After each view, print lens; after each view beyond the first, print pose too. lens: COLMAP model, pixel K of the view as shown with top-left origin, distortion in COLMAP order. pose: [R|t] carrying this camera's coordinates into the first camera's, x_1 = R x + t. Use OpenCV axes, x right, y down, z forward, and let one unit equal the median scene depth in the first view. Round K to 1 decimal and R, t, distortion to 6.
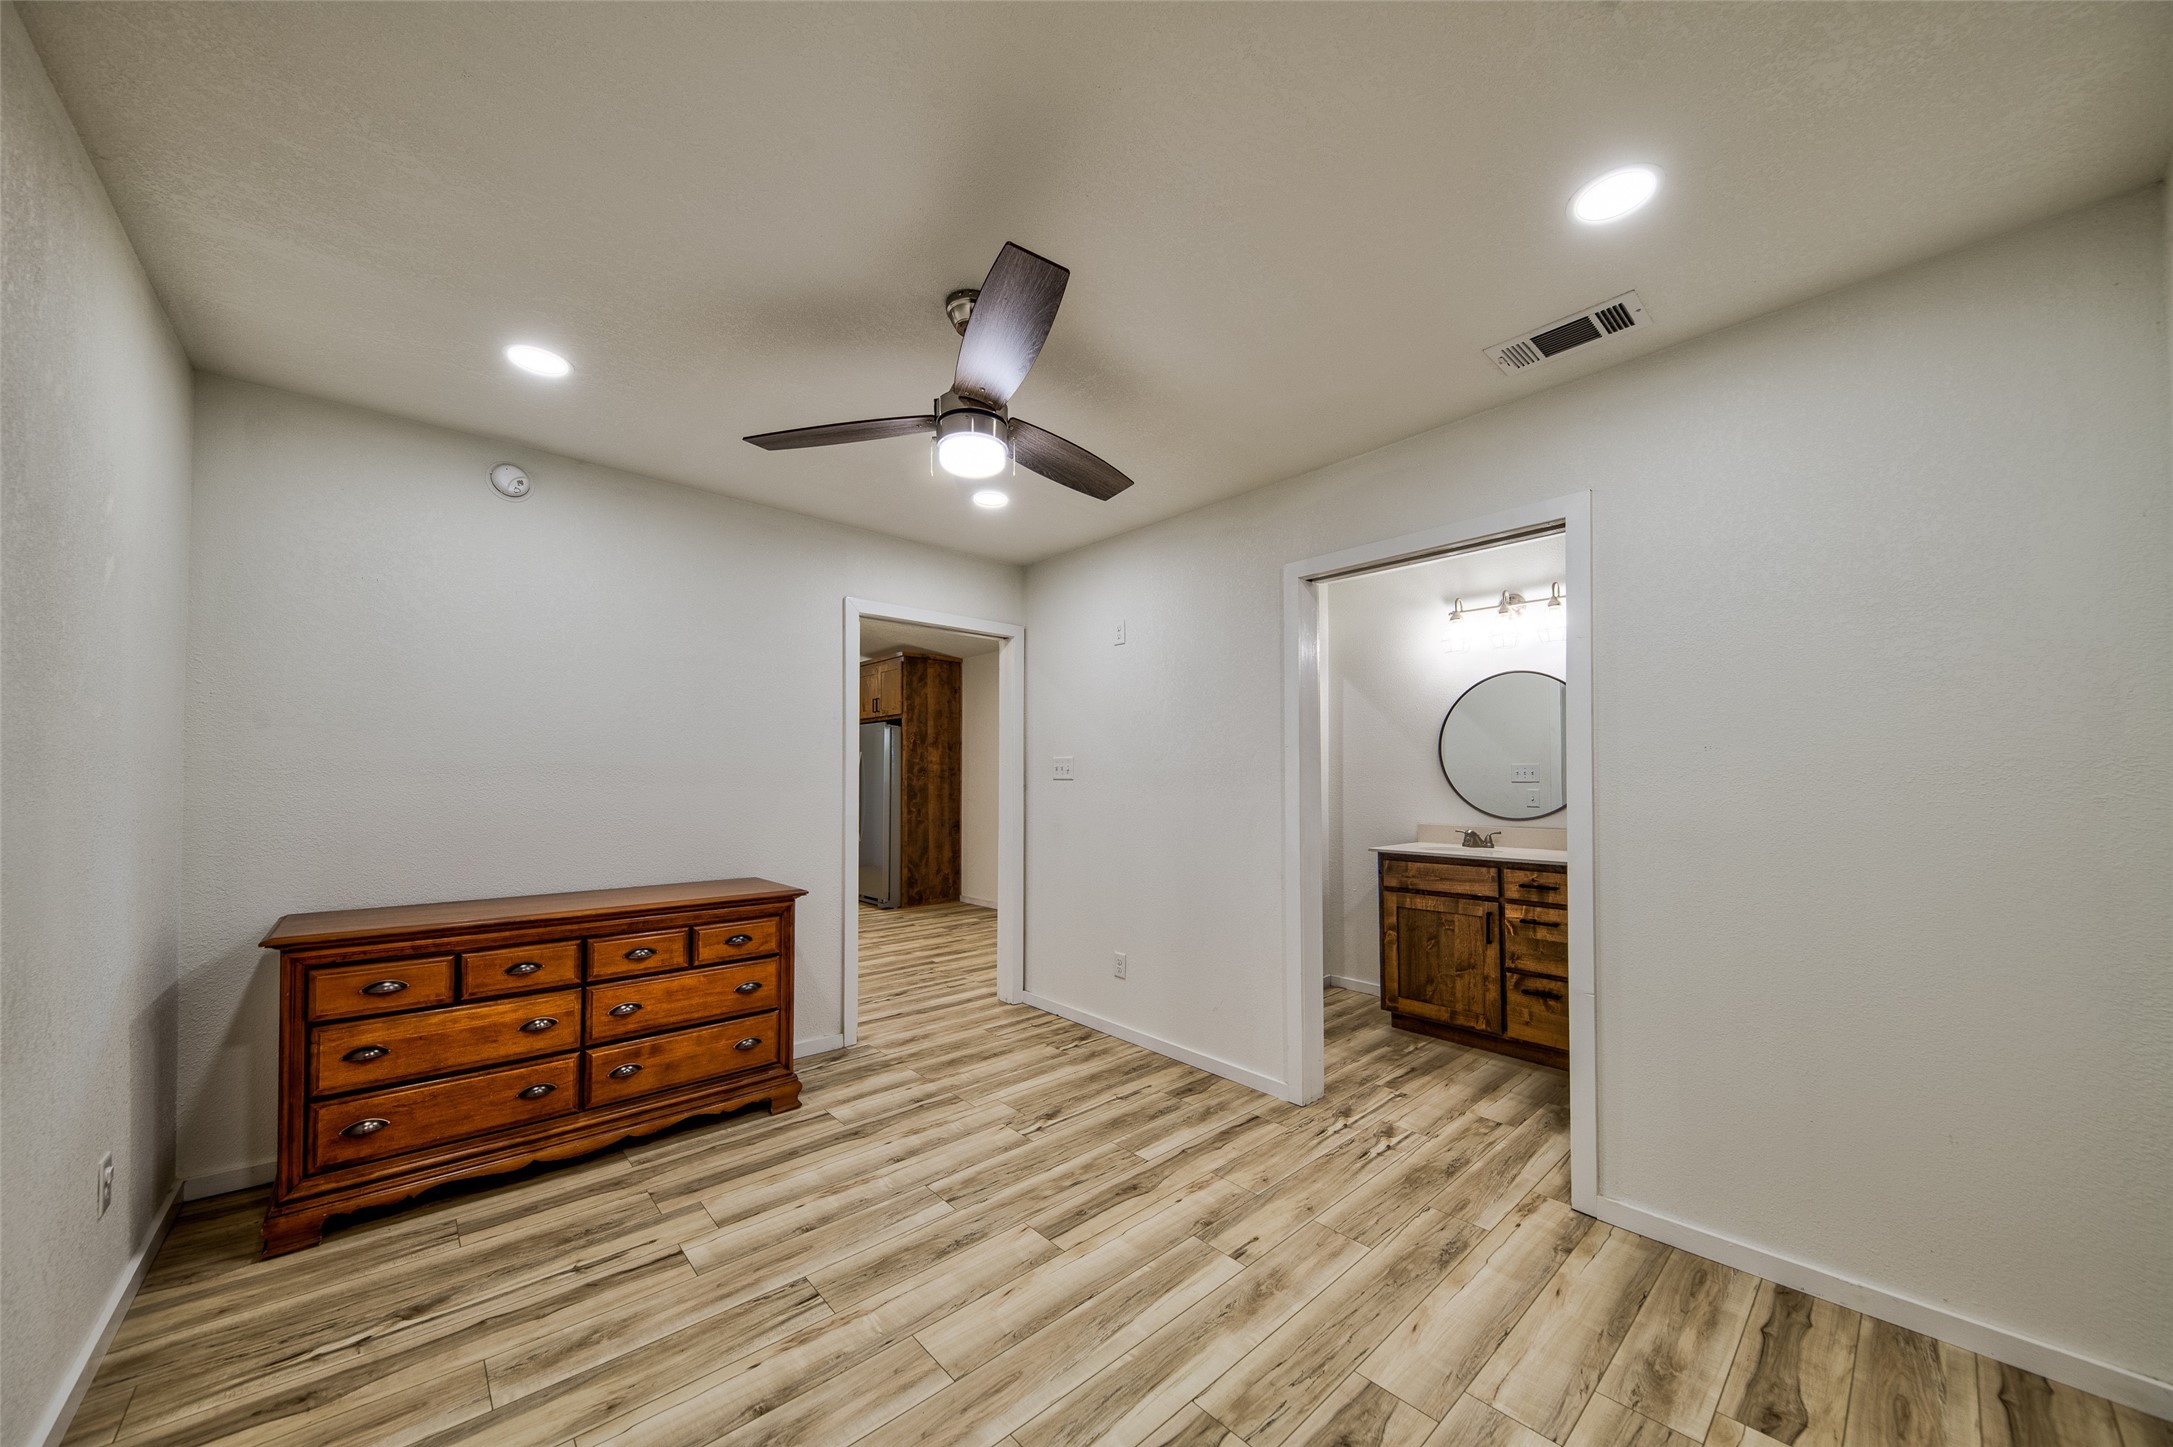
lens RADIAL K [[767.7, 0, 1084.1], [0, 767.7, 770.5], [0, 0, 1]] dist [0.000697, -0.004962]
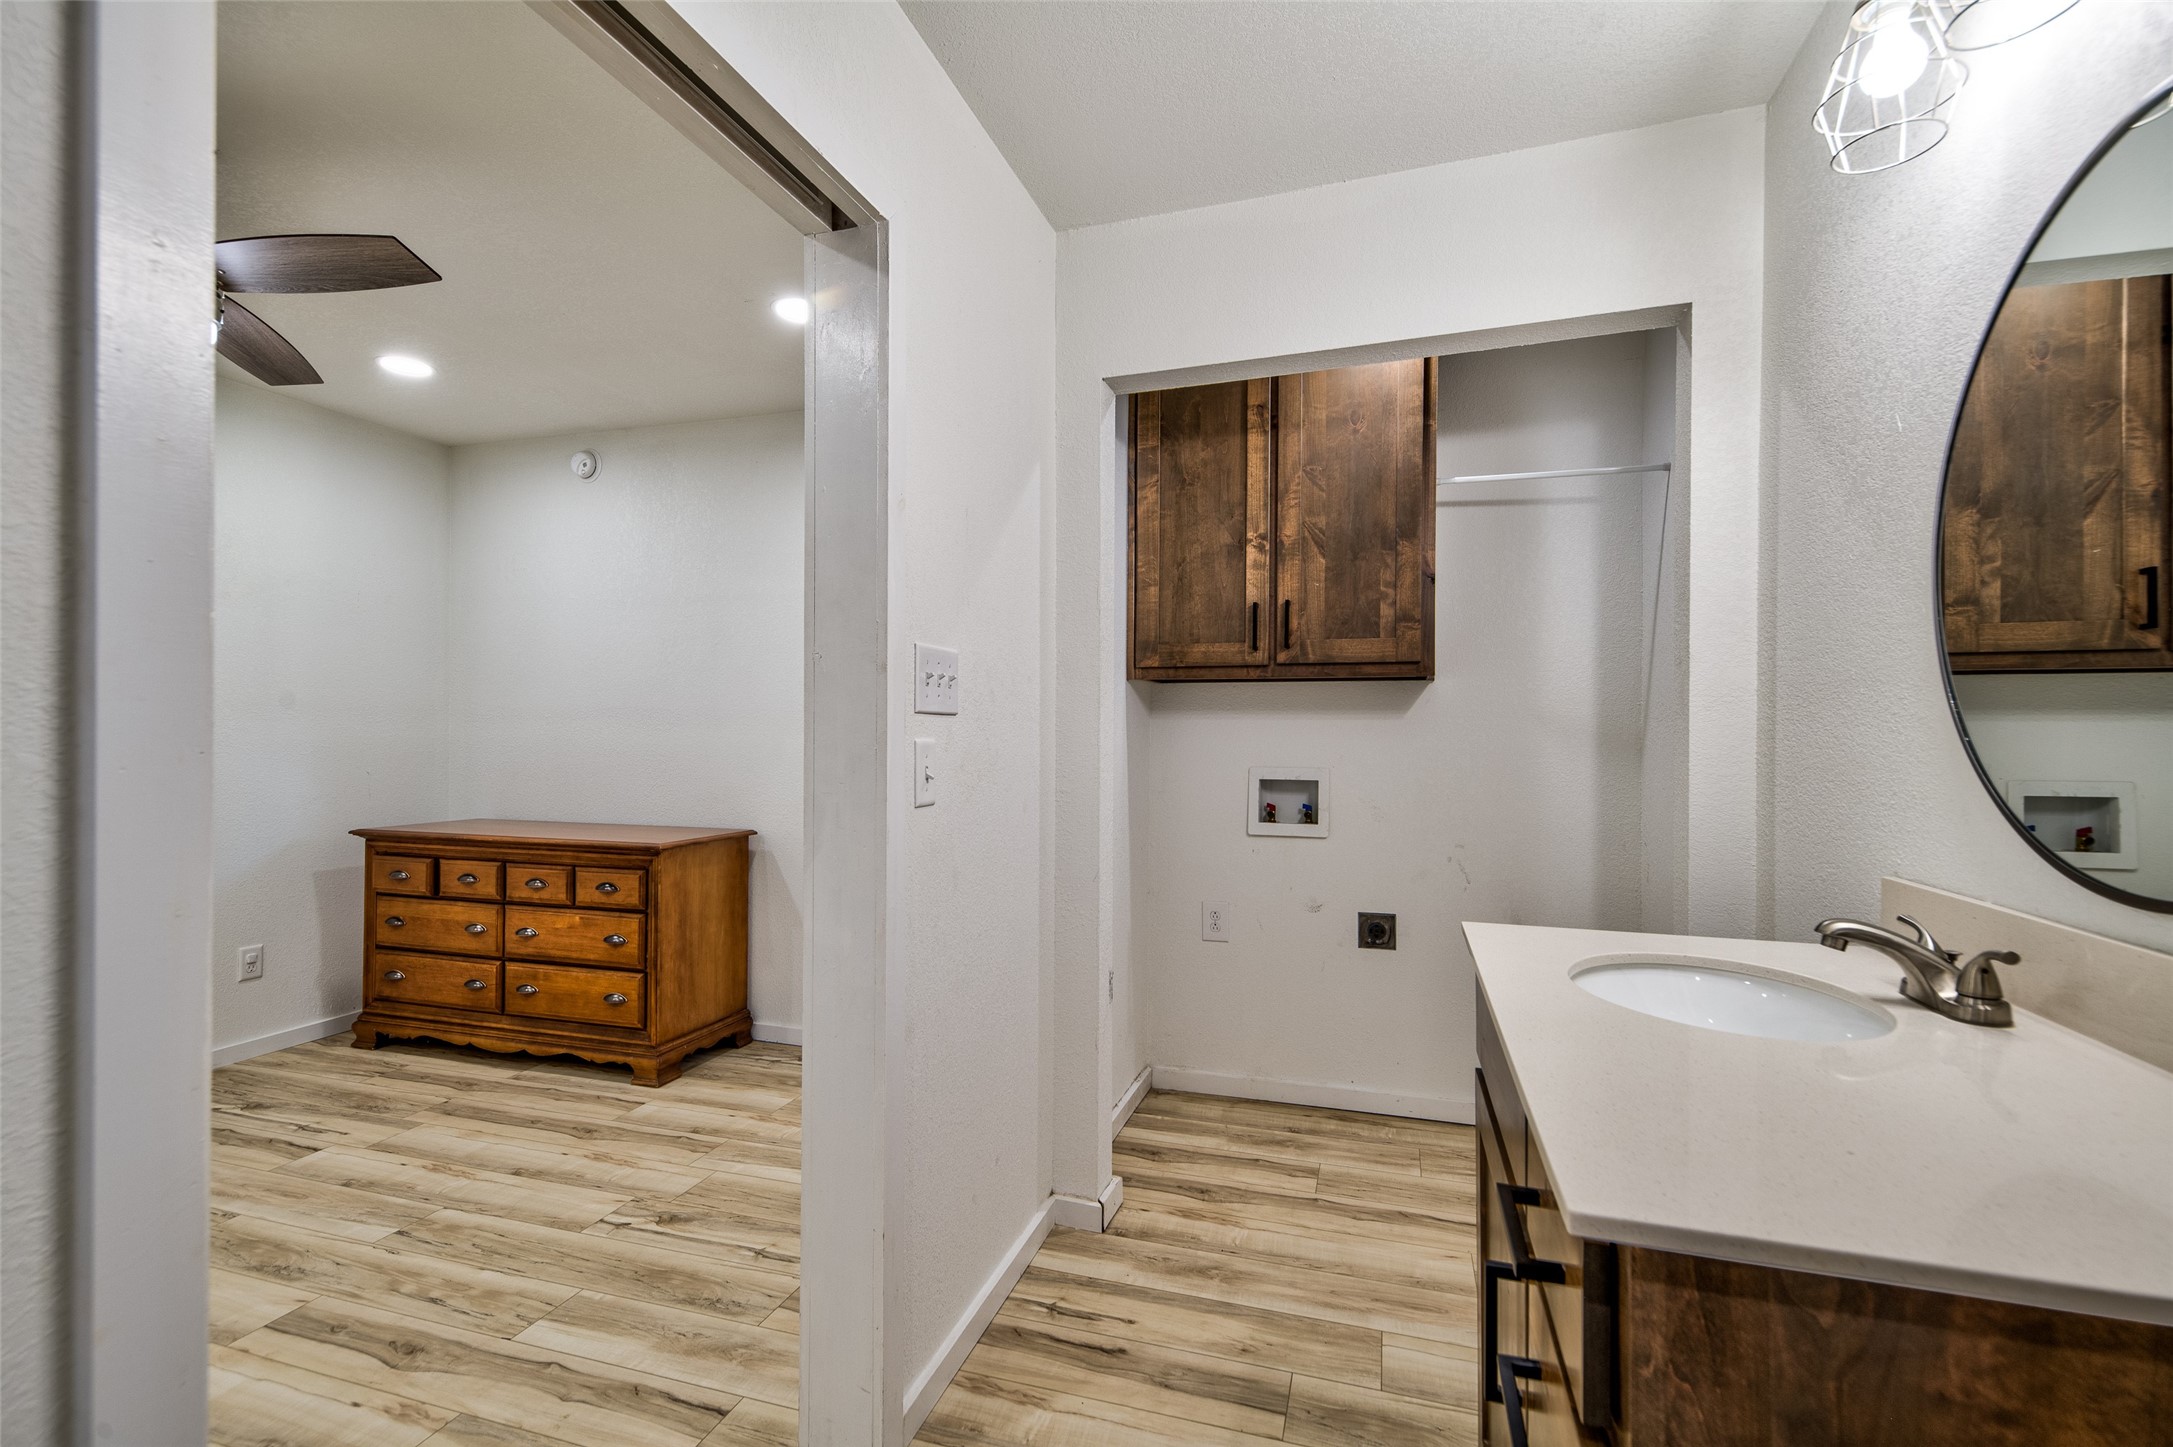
lens RADIAL K [[943.5, 0, 1086.5], [0, 943.5, 723.5], [0, 0, 1]] dist [0.000450, -0.000053]
pose [[0.507894, -0.007190, -0.861389, 0.974346], [0.011335, 0.999934, -0.001664, 0.027420], [0.861345, -0.008919, 0.507943, 1.029878]]
